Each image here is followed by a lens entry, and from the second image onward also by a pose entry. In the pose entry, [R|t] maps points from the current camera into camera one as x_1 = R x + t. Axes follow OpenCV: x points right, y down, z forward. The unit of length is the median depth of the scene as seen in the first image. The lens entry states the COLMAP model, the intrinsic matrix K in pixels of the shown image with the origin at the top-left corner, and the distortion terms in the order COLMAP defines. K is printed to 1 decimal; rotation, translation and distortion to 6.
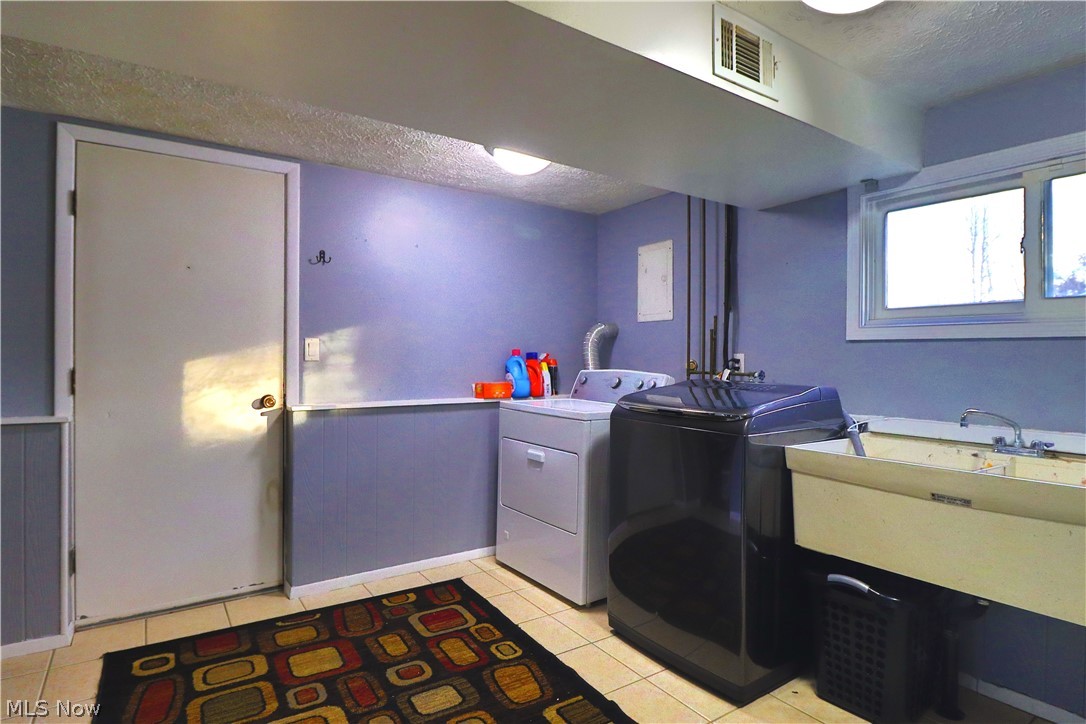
lens RADIAL K [[565.9, 0, 544.8], [0, 565.9, 353.3], [0, 0, 1]] dist [0.005354, -0.017282]
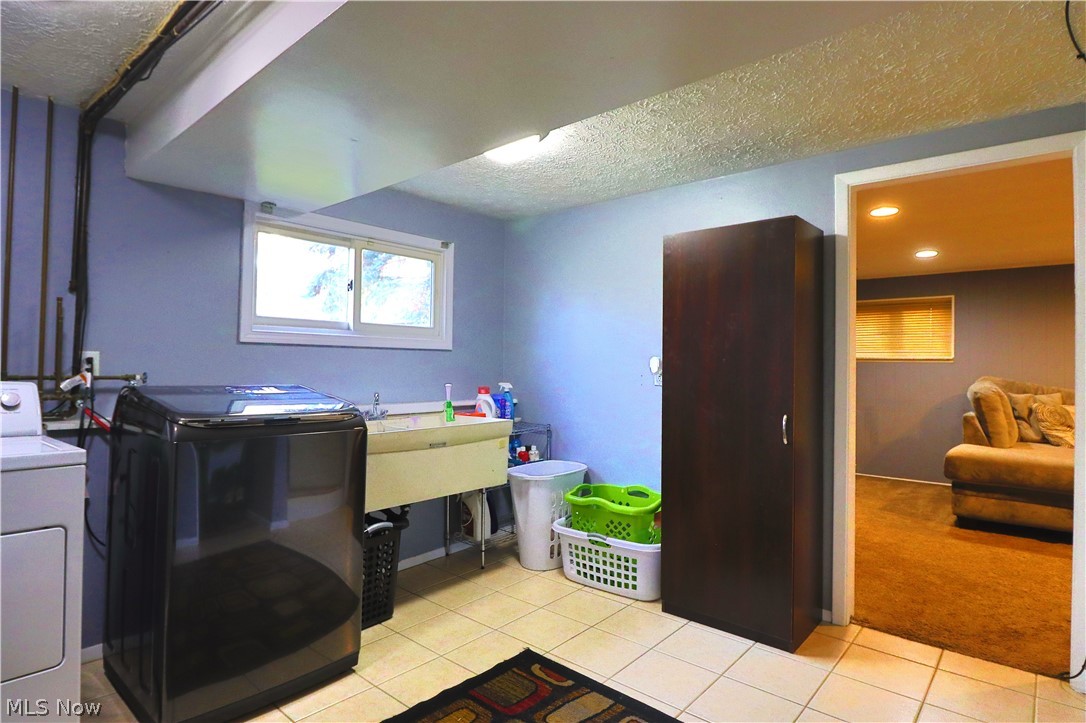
lens RADIAL K [[565.9, 0, 544.8], [0, 565.9, 352.8], [0, 0, 1]] dist [0.005354, -0.017282]
pose [[-0.224150, 0.013223, 0.974465, -0.571566], [-0.021264, 0.999604, -0.018455, 0.004472], [-0.974323, -0.024858, -0.223780, 0.609691]]
